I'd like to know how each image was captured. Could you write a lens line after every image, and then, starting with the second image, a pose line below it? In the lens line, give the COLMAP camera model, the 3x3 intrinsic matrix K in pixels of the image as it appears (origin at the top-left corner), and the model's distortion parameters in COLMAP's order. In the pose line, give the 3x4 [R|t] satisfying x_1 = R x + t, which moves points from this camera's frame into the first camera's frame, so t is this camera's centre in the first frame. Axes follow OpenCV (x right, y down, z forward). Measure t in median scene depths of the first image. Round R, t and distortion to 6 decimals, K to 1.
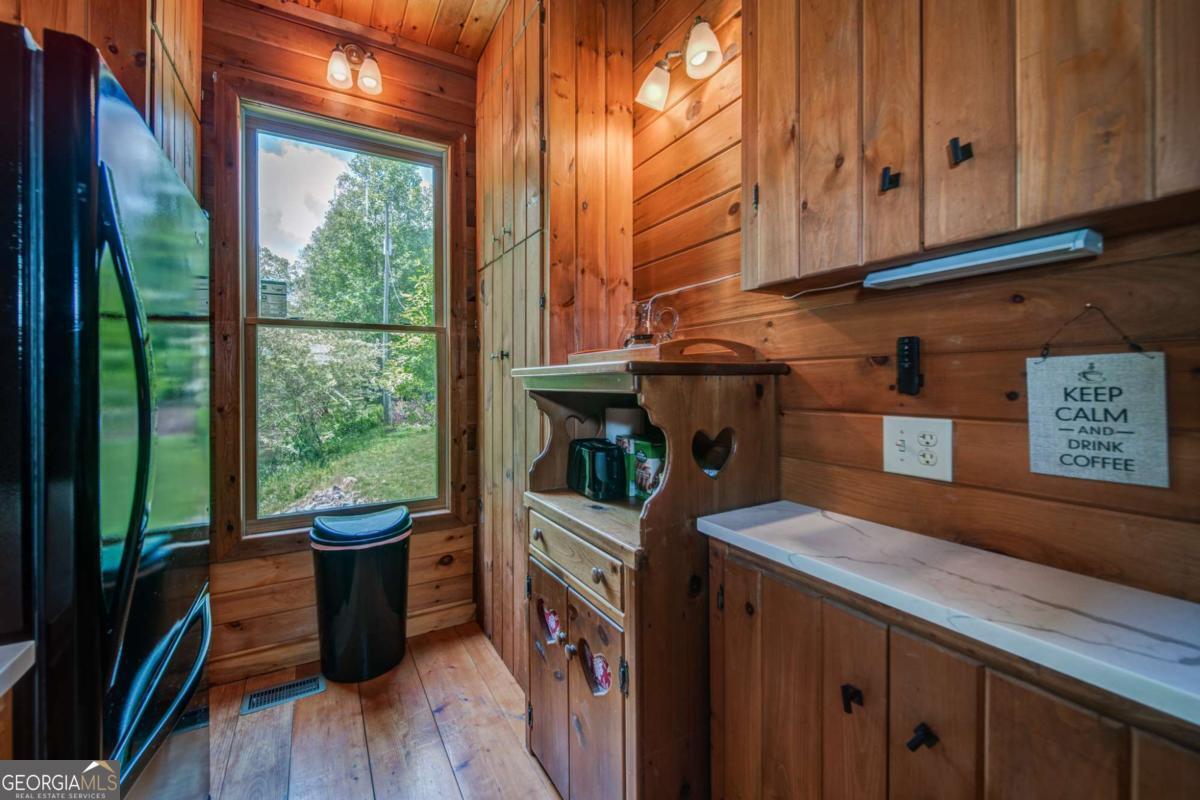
lens RADIAL K [[459.7, 0, 577.9], [0, 459.7, 381.2], [0, 0, 1]] dist [-0.001732, 0.000229]
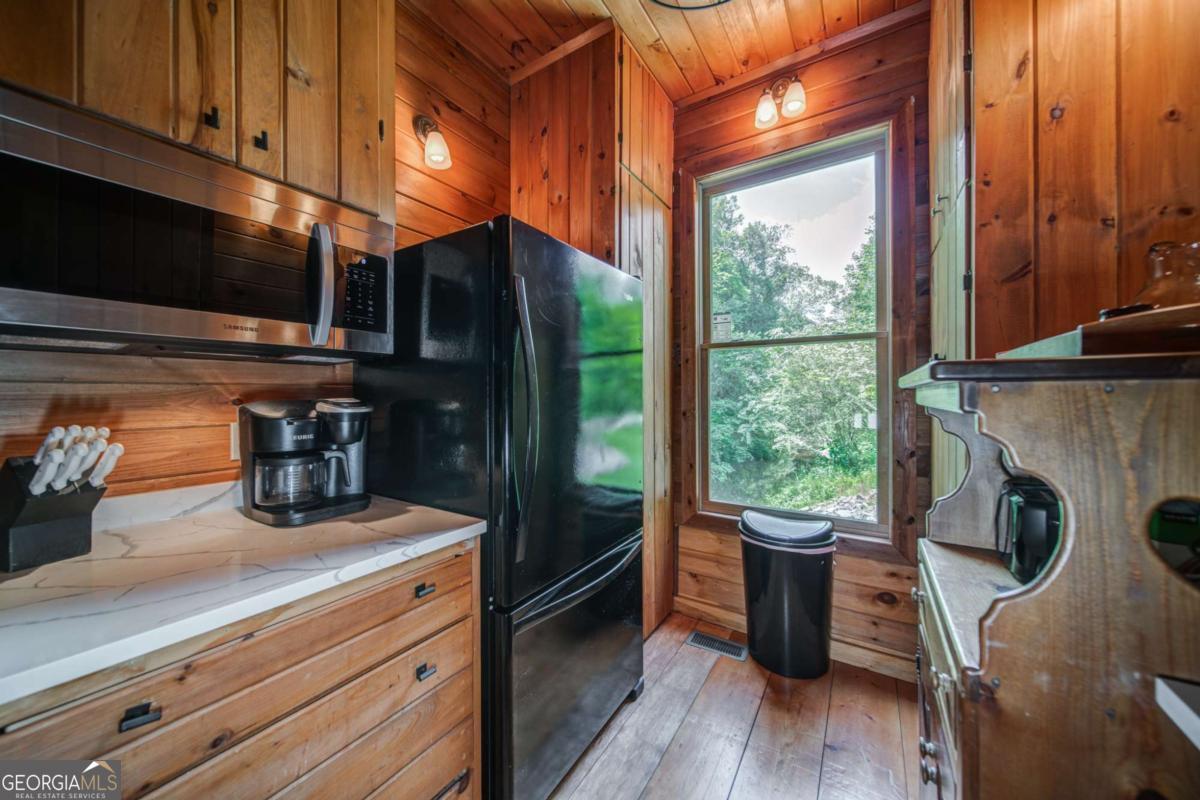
lens RADIAL K [[430.1, 0, 588.1], [0, 430.1, 394.0], [0, 0, 1]] dist [0.000026, -0.000307]
pose [[0.466576, 0.002497, -0.884477, 0.193094], [0.000701, 0.999995, 0.003192, -0.001177], [0.884481, -0.002109, 0.466572, 0.133105]]
